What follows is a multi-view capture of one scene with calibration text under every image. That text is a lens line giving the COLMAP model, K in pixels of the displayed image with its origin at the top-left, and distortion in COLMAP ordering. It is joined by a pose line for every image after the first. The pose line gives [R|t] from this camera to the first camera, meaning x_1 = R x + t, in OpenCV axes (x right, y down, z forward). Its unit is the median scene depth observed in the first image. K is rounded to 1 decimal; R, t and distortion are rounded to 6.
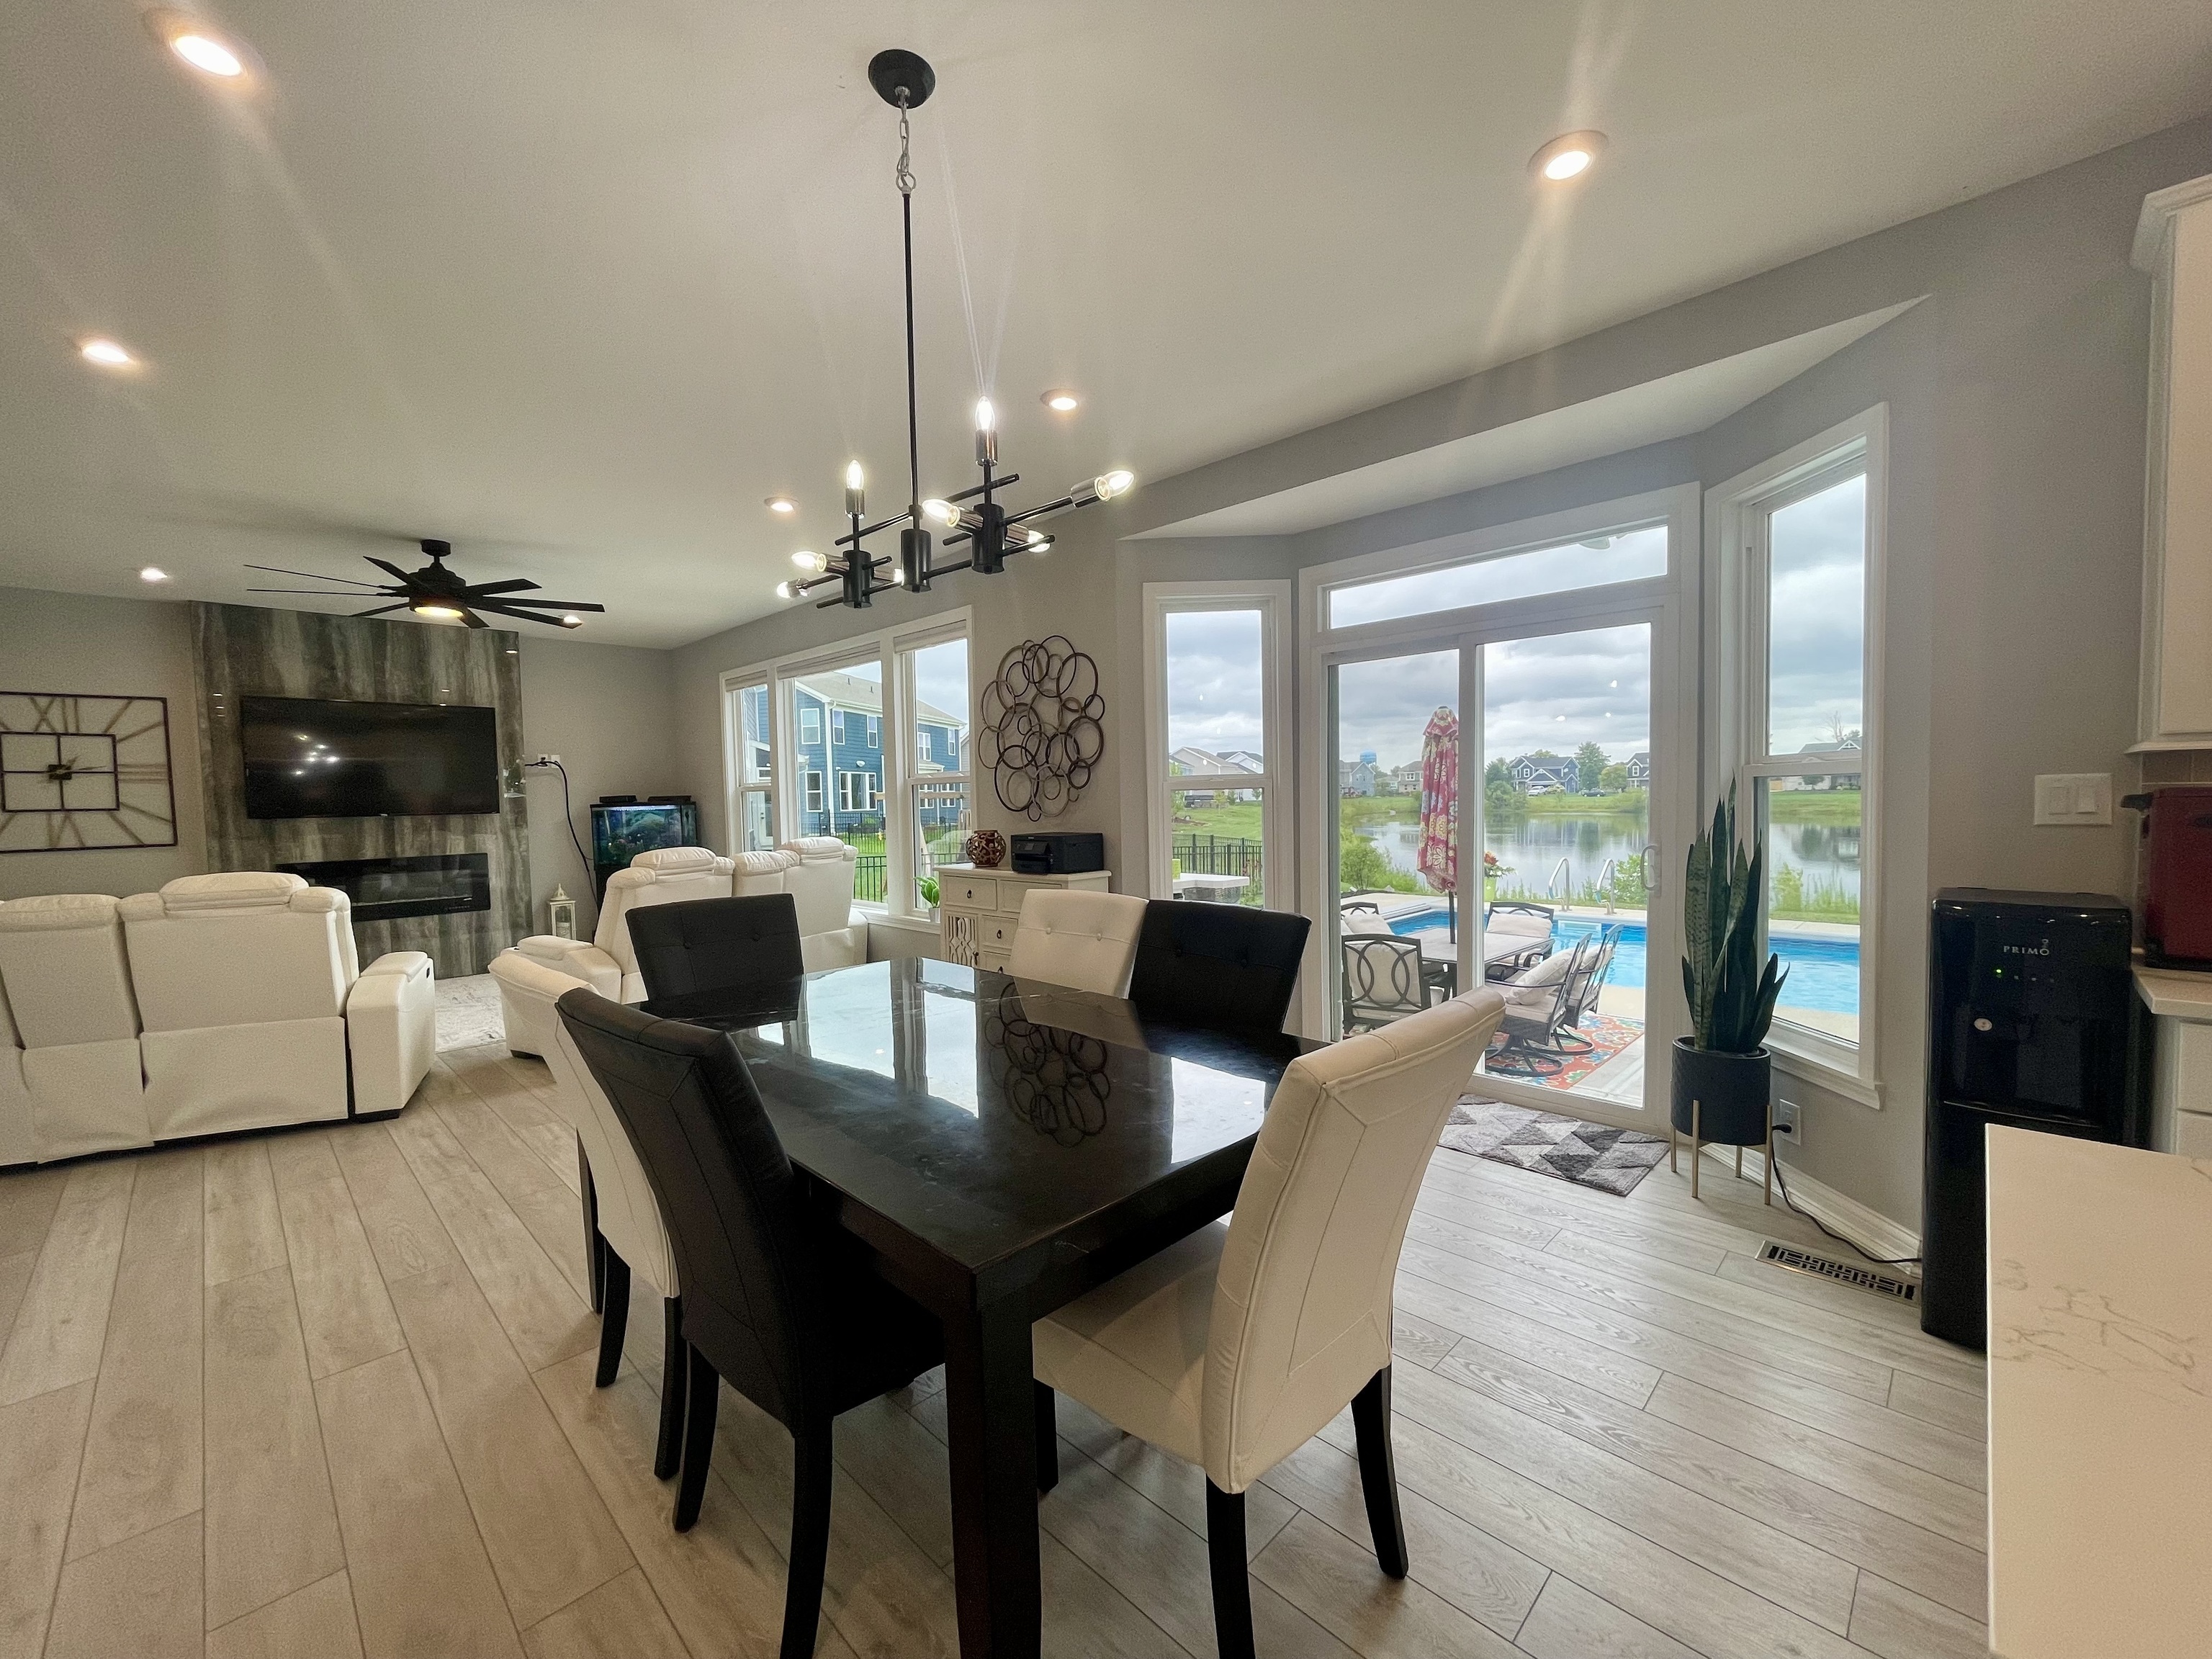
lens RADIAL K [[890.8, 0, 1096.8], [0, 890.8, 839.5], [0, 0, 1]] dist [0.002426, -0.000448]
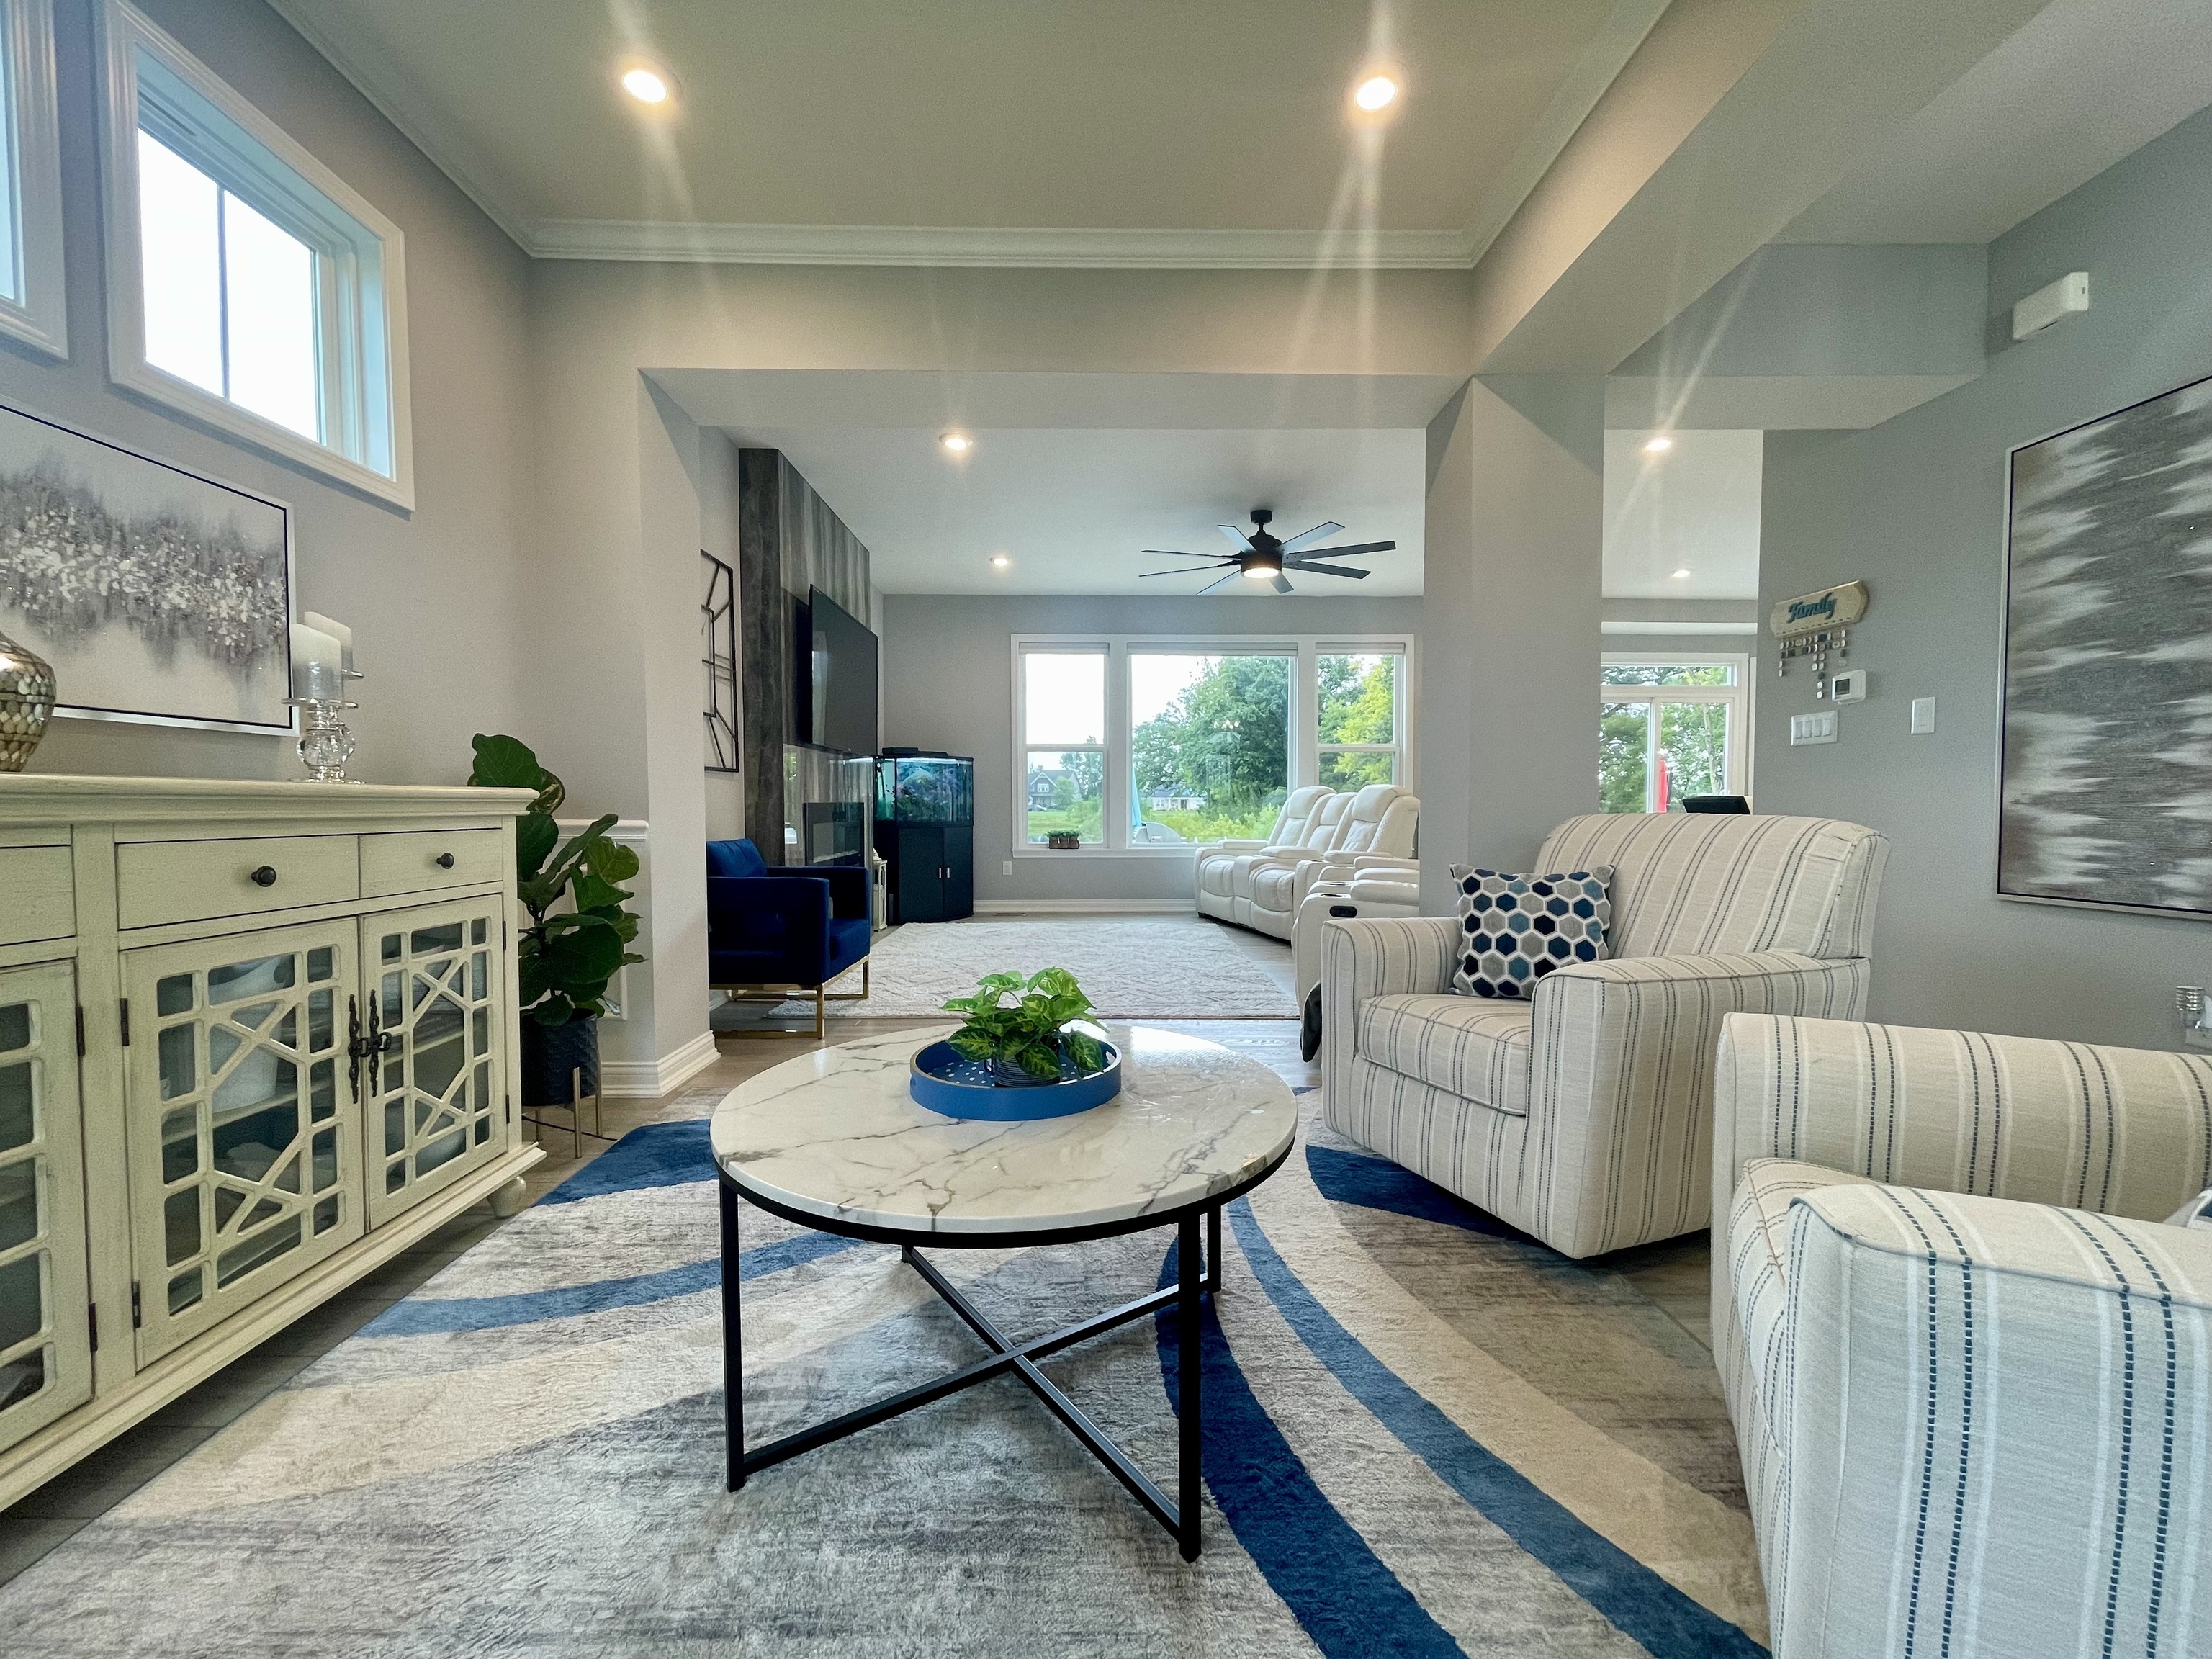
lens RADIAL K [[890.8, 0, 1098.8], [0, 890.8, 843.0], [0, 0, 1]] dist [0.002426, -0.000448]
pose [[0.703822, -0.008423, 0.710327, -1.375079], [0.016723, 0.999849, -0.004714, 0.074918], [-0.710180, 0.015197, 0.703856, 0.282702]]
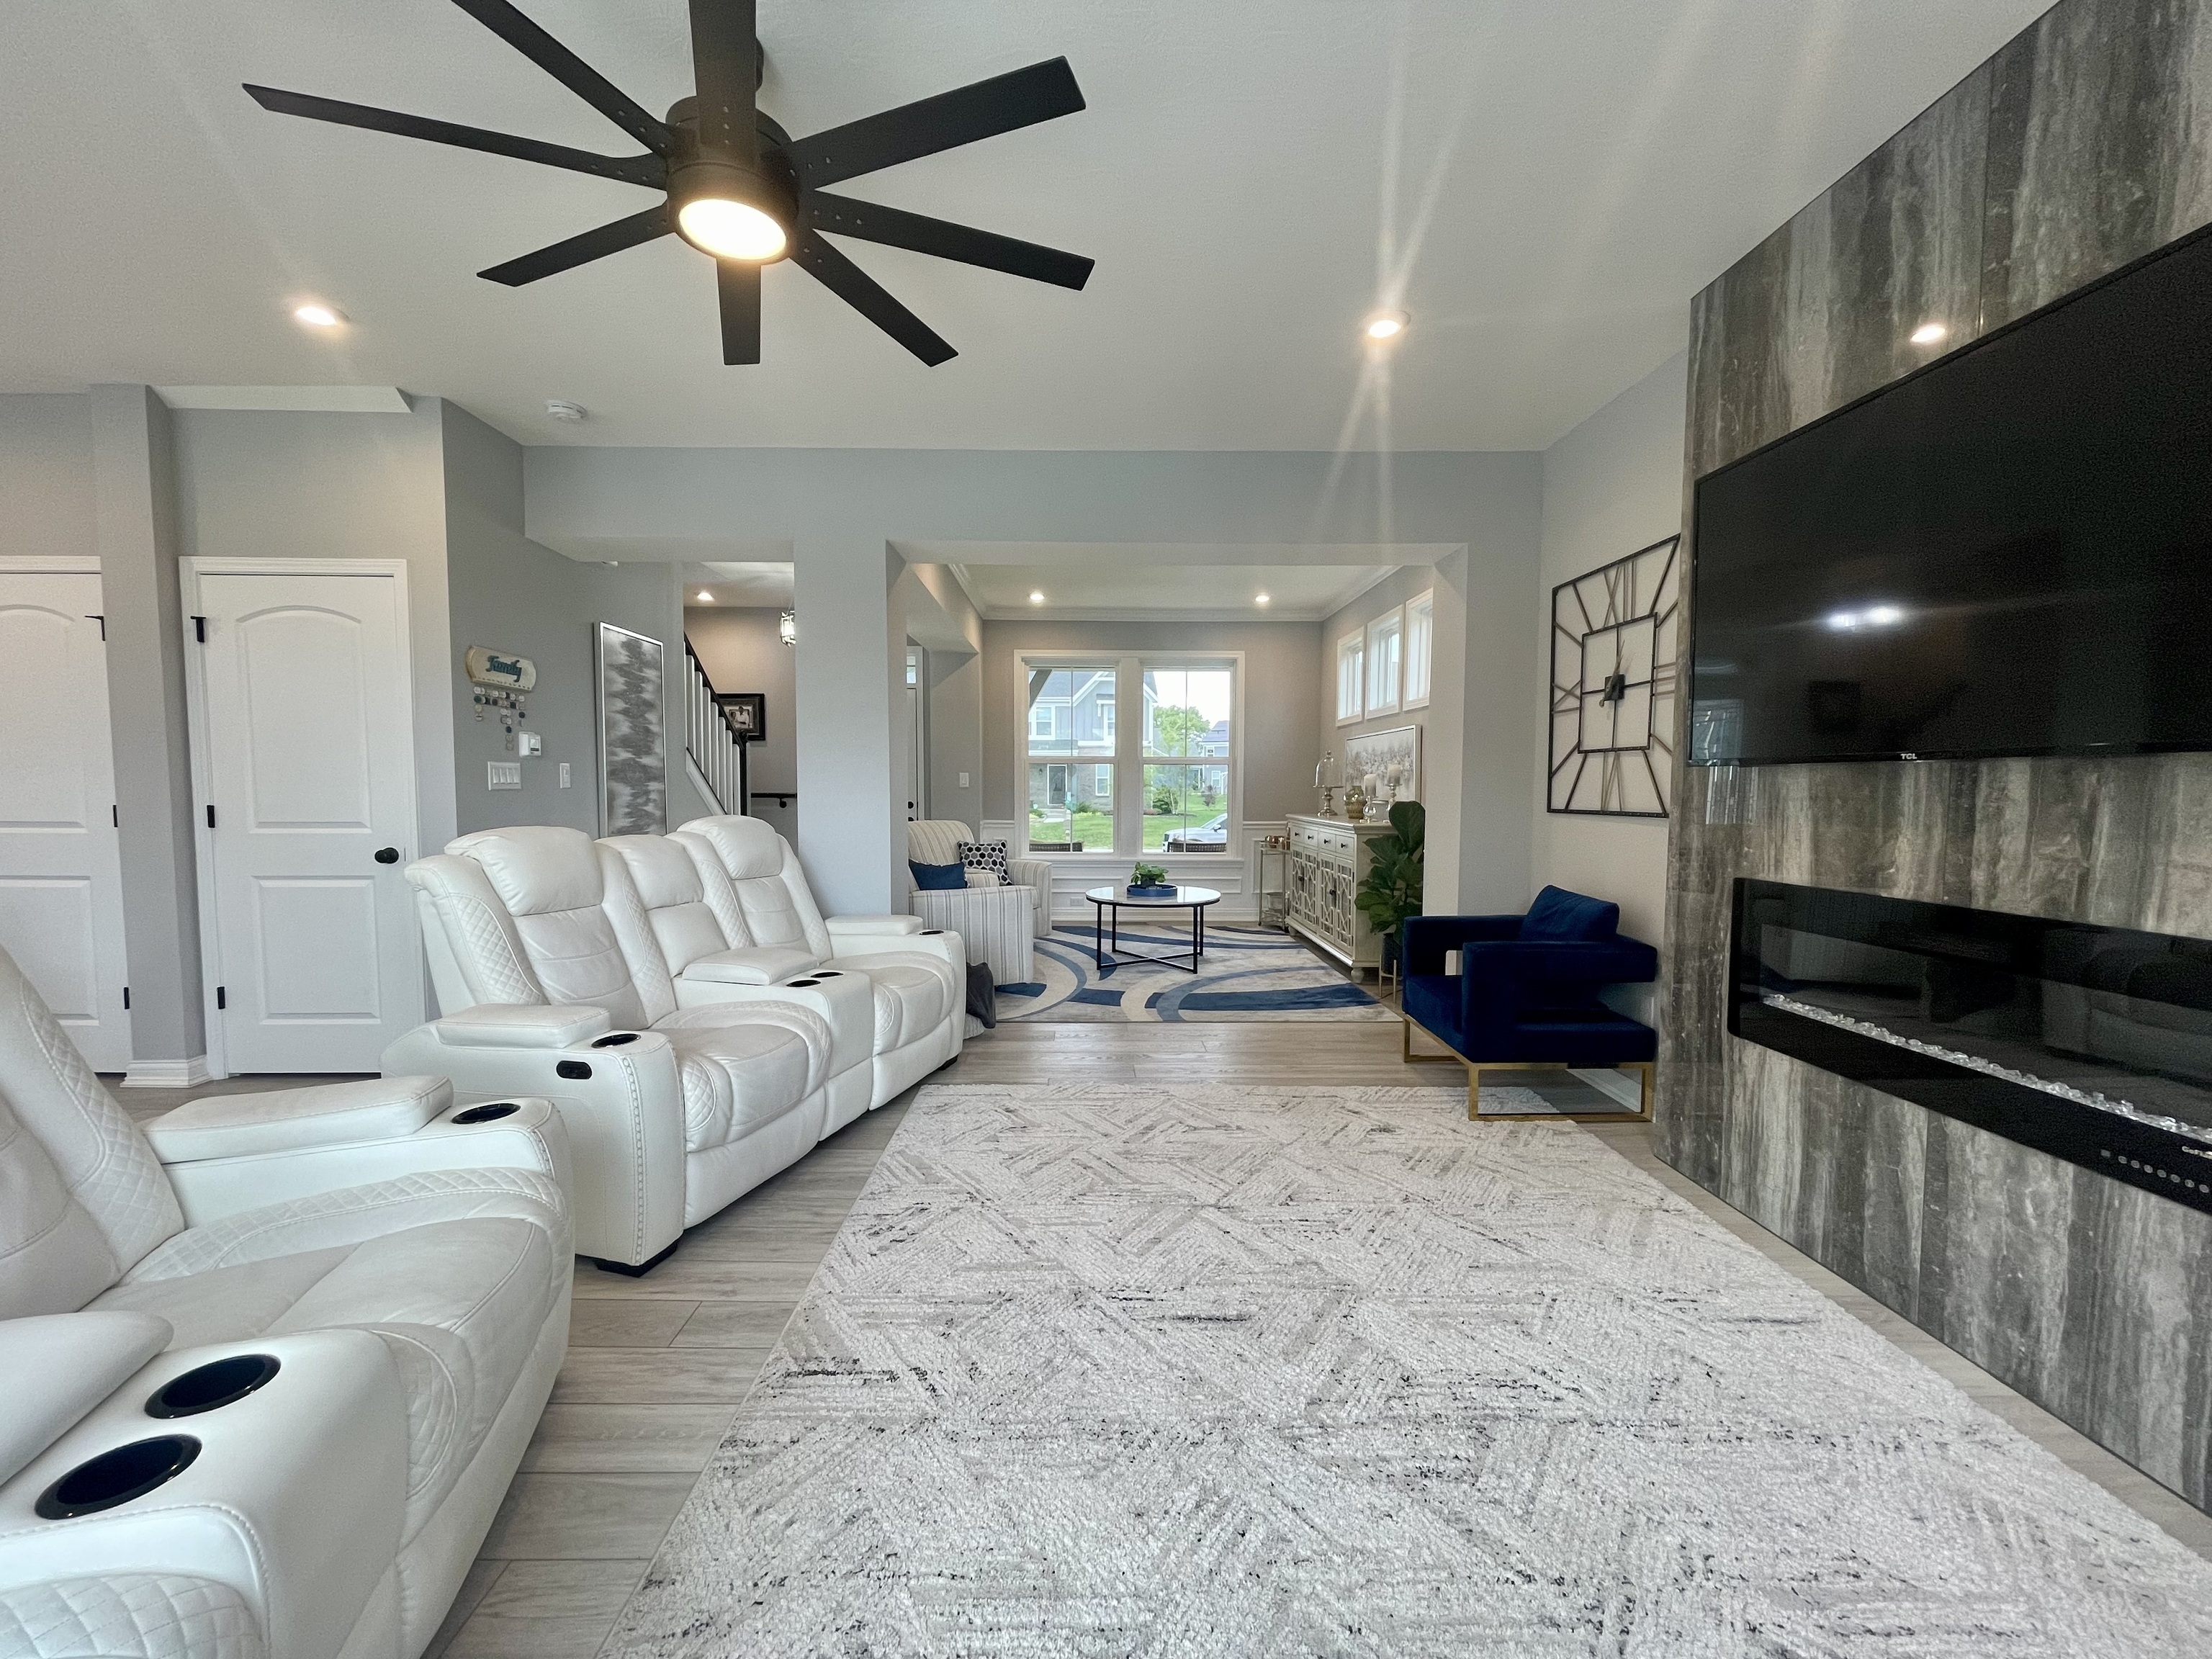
lens RADIAL K [[890.8, 0, 1097.7], [0, 890.8, 836.4], [0, 0, 1]] dist [0.002426, -0.000448]
pose [[-0.701325, 0.062050, -0.710136, -0.448460], [-0.019388, 0.994175, 0.106017, -0.030607], [0.712578, 0.088121, -0.696037, 1.138570]]
